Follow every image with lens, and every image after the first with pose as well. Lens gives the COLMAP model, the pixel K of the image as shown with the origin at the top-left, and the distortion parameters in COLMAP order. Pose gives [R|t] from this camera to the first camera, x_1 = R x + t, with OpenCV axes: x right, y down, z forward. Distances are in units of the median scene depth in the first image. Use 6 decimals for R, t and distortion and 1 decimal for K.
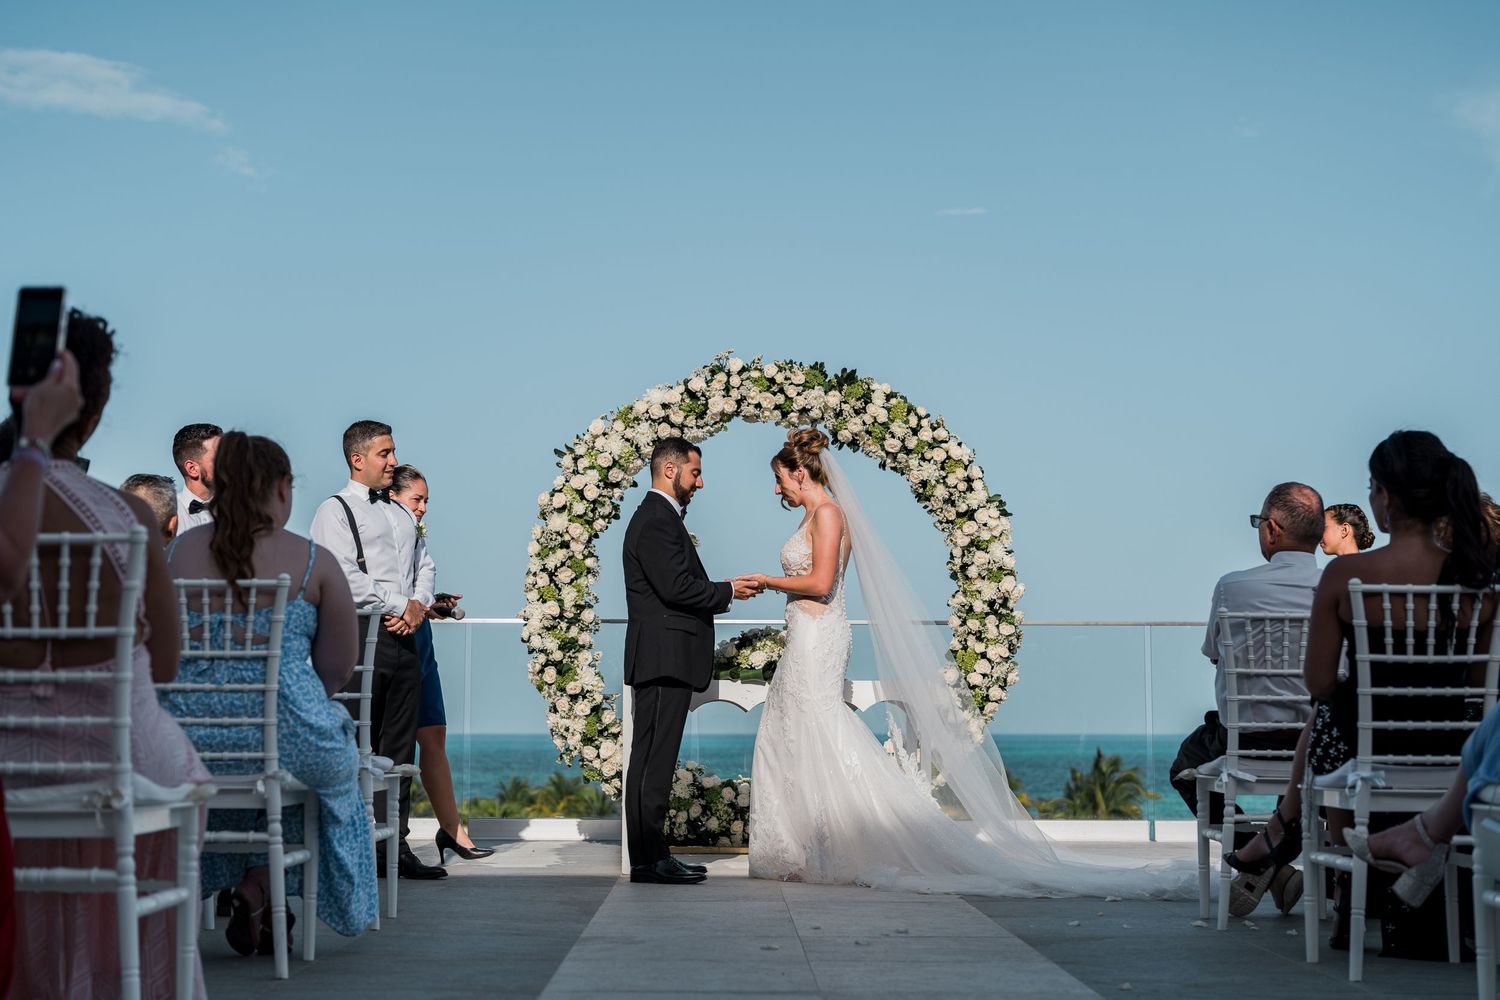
lens RADIAL K [[2071.5, 0, 743.4], [0, 2071.5, 496.3], [0, 0, 1]] dist [-0.005480, -0.004666]
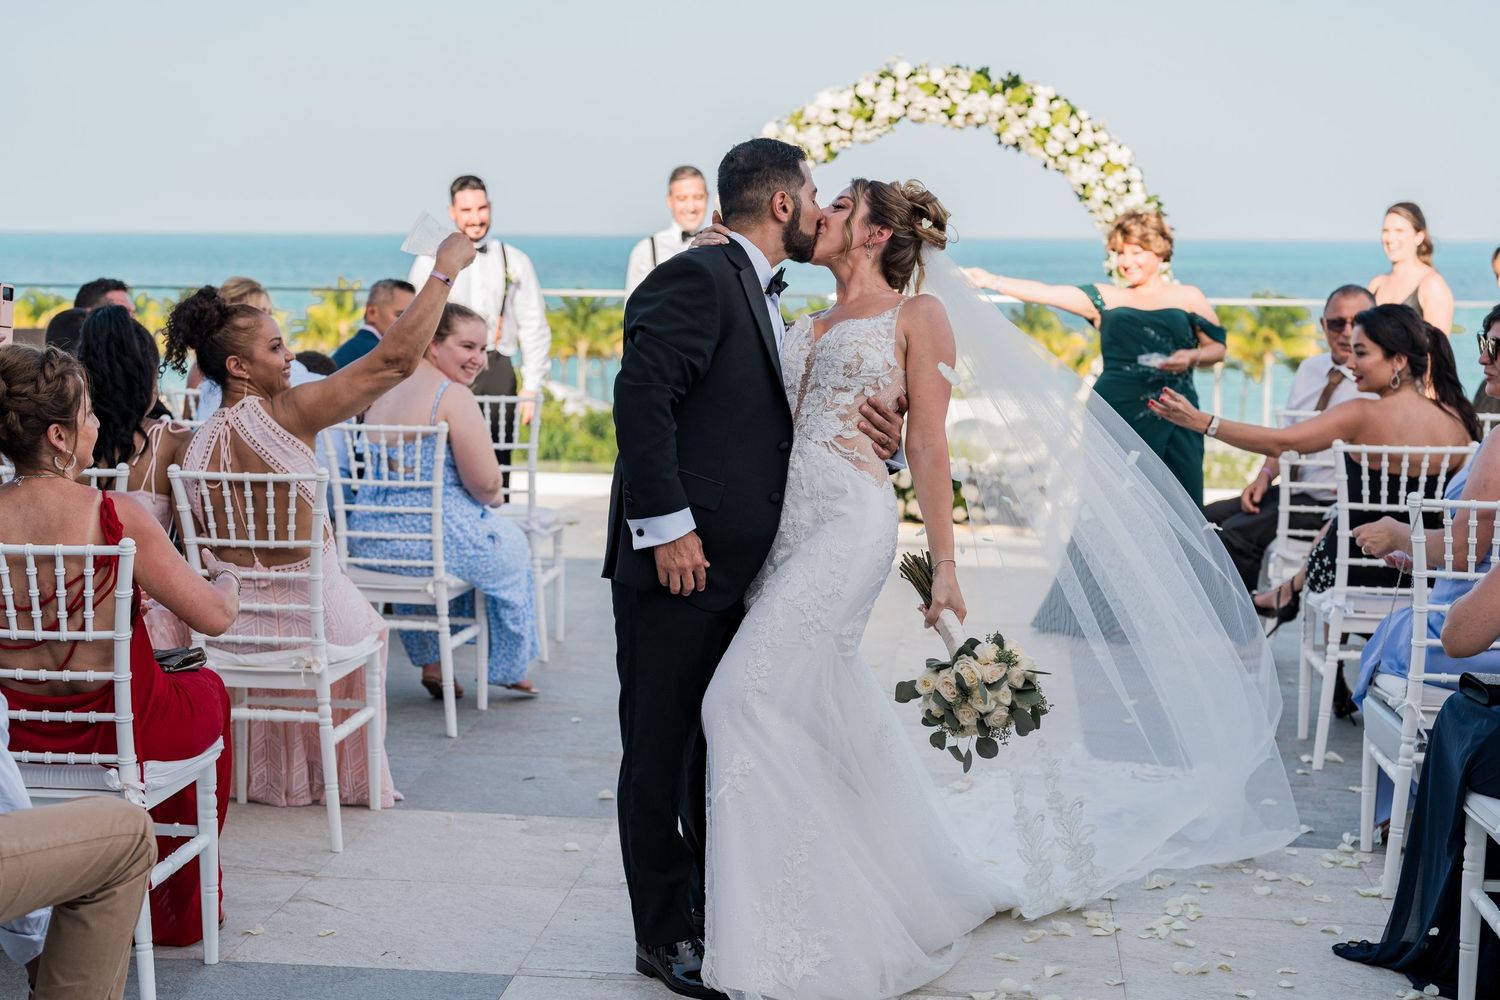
lens RADIAL K [[2207.1, 0, 722.8], [0, 2207.1, 499.0], [0, 0, 1]] dist [0.001935, 0.060335]
pose [[0.991247, 0.022149, -0.130146, 0.055547], [0.007991, 0.973950, 0.226620, -0.105721], [0.131775, -0.225677, 0.965249, -0.128220]]
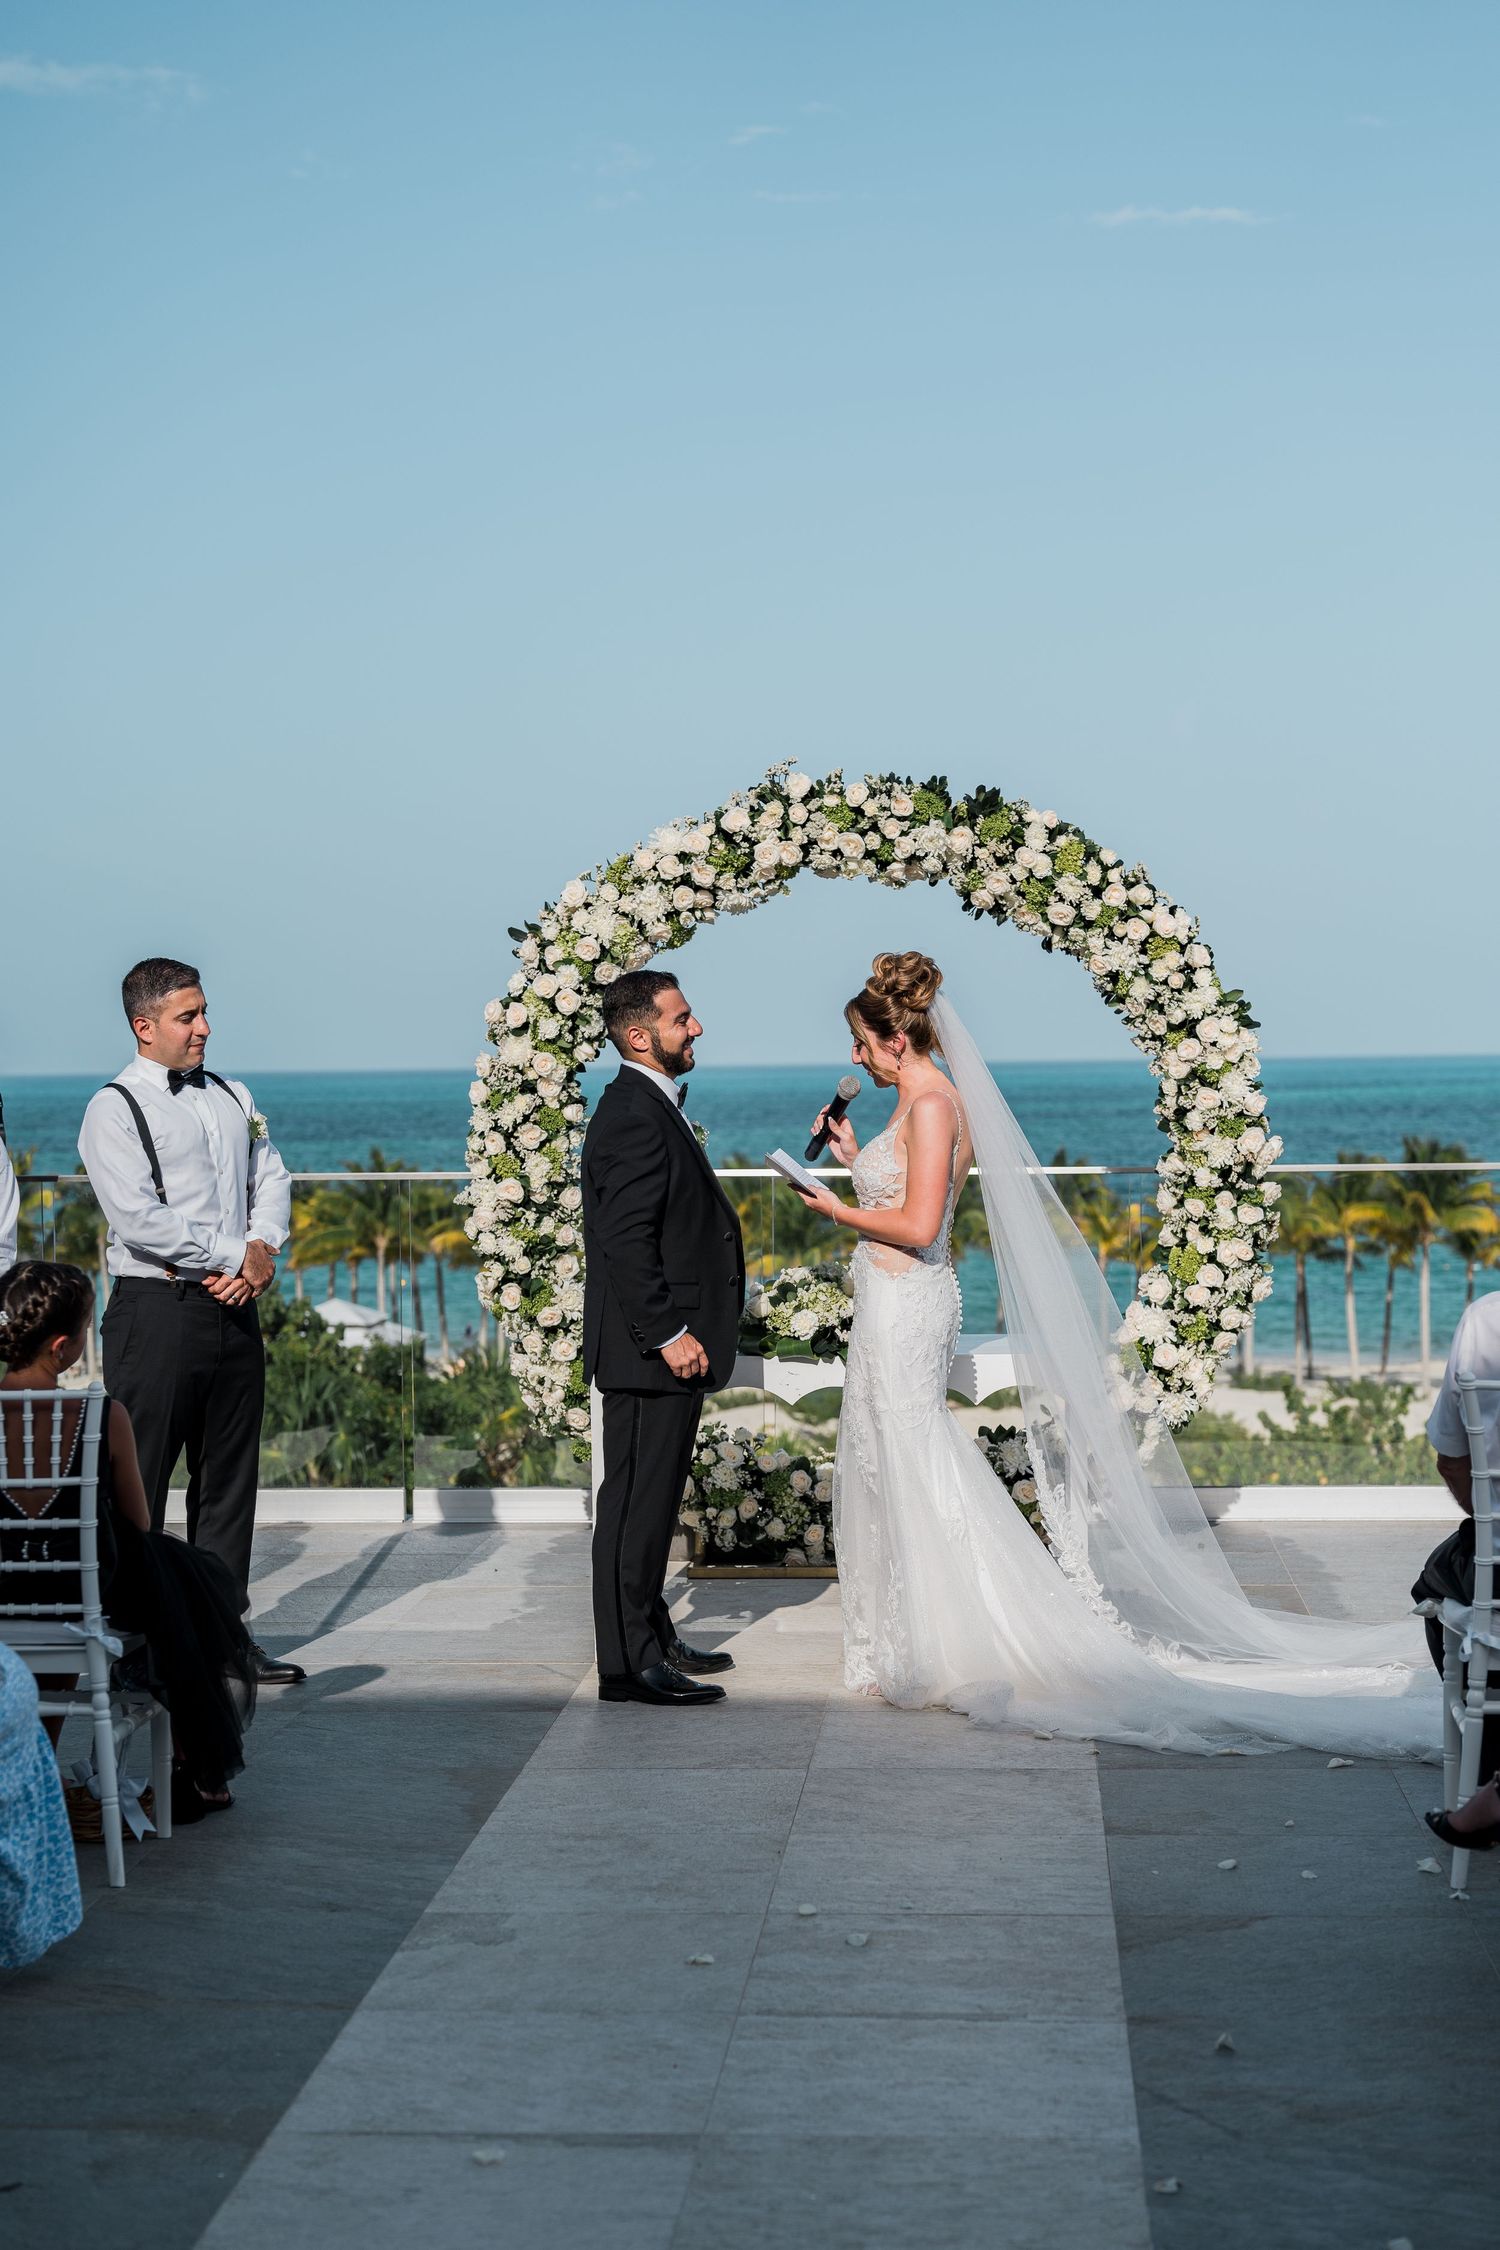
lens RADIAL K [[3353.3, 0, 797.4], [0, 3353.3, 1228.2], [0, 0, 1]] dist [-0.003785, 0.045685]
pose [[0.997179, -0.011126, -0.074225, 0.067270], [0.022802, 0.987117, 0.158369, -0.091293], [0.071507, -0.159615, 0.984586, 0.015997]]
